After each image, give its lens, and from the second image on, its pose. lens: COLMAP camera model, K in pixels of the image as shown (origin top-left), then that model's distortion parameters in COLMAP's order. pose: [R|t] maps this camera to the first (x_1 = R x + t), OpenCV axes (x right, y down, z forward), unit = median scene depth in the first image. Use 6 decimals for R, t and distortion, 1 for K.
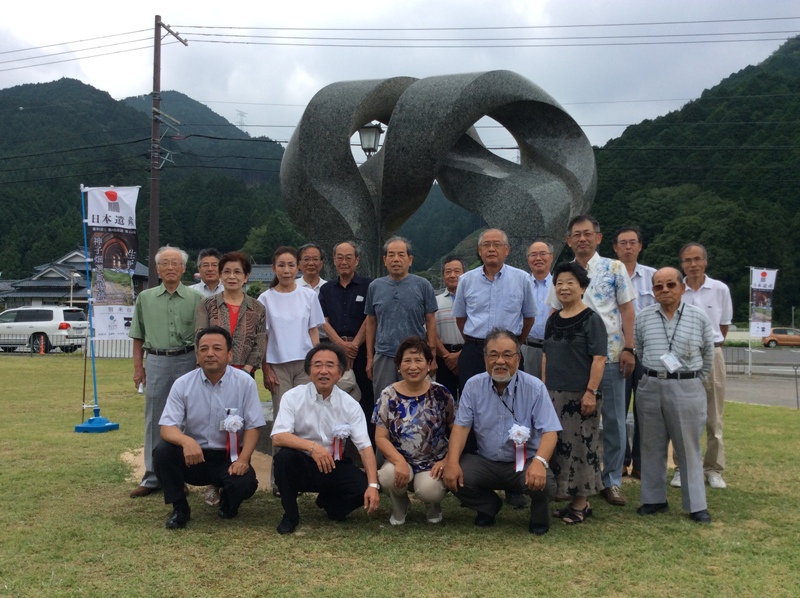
lens RADIAL K [[696.1, 0, 400.0], [0, 696.1, 299.0], [0, 0, 1]] dist [0.005498, -0.000249]
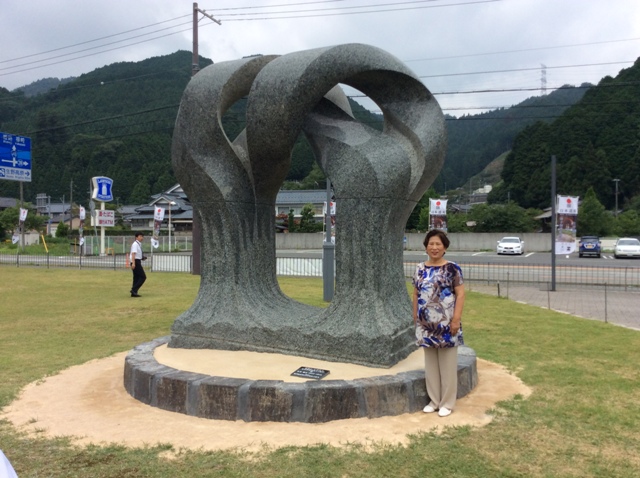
lens RADIAL K [[556.9, 0, 320.0], [0, 556.9, 239.0], [0, 0, 1]] dist [0.005498, -0.000249]
pose [[0.982240, -0.009679, -0.187378, 0.254672], [0.017398, 0.999064, 0.039594, -0.055299], [0.186819, -0.042151, 0.981490, 0.113794]]
